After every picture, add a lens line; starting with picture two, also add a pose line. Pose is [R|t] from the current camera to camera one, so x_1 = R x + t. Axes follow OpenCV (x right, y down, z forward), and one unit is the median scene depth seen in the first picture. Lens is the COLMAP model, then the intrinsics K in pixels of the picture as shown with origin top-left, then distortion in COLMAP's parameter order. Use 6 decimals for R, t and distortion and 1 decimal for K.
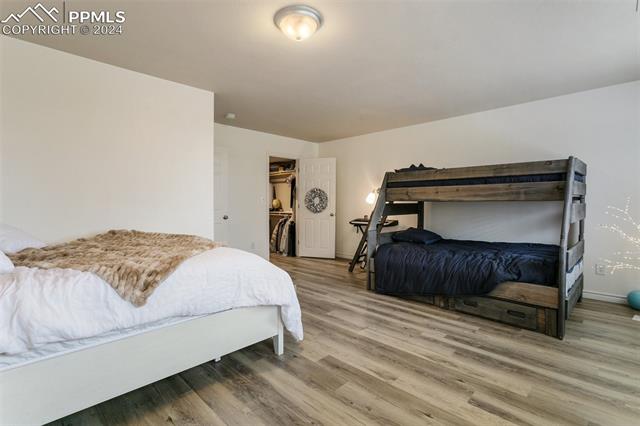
lens RADIAL K [[301.7, 0, 317.8], [0, 301.7, 203.7], [0, 0, 1]] dist [0.000520, 0.000233]
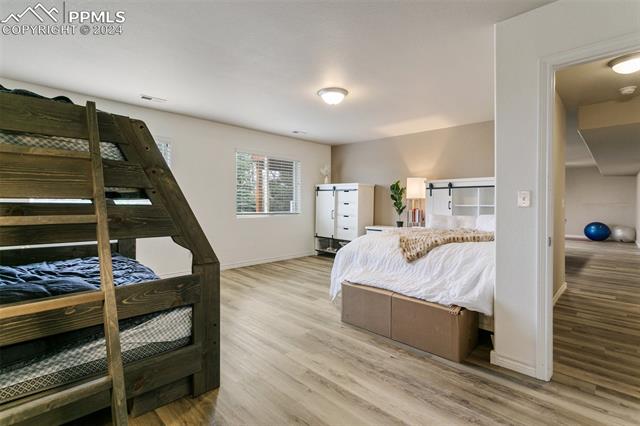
lens RADIAL K [[303.9, 0, 316.6], [0, 303.9, 206.6], [0, 0, 1]] dist [-0.032224, 0.000078]
pose [[-0.999962, -0.008747, -0.000339, 0.021644], [-0.008751, 0.999890, 0.011974, -0.008675], [0.000234, 0.011977, -0.999928, 2.718980]]
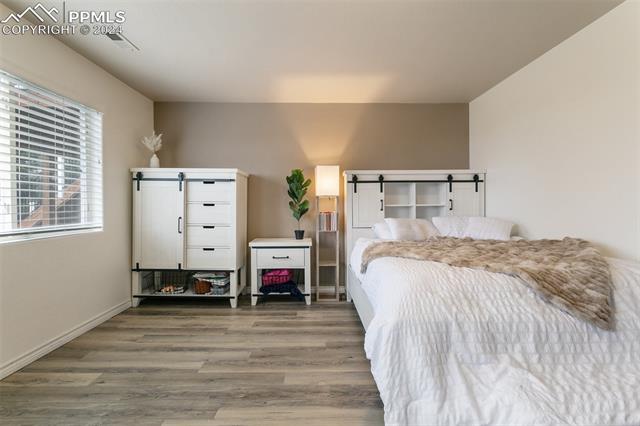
lens RADIAL K [[301.7, 0, 317.8], [0, 301.7, 203.7], [0, 0, 1]] dist [0.000520, 0.000233]
pose [[-0.702948, -0.003403, -0.711233, 0.467449], [0.001145, 0.999982, -0.005917, 0.000925], [0.711240, -0.004974, -0.702931, 1.406425]]
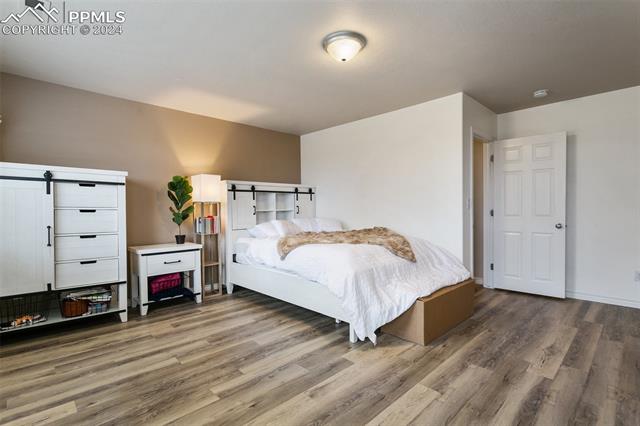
lens RADIAL K [[306.9, 0, 312.5], [0, 306.9, 213.6], [0, 0, 1]] dist [0.000658, 0.000395]
pose [[-0.031885, 0.012095, -0.999418, 1.097830], [0.007553, 0.999901, 0.011860, 0.000616], [0.999463, -0.007170, -0.031973, 0.948906]]
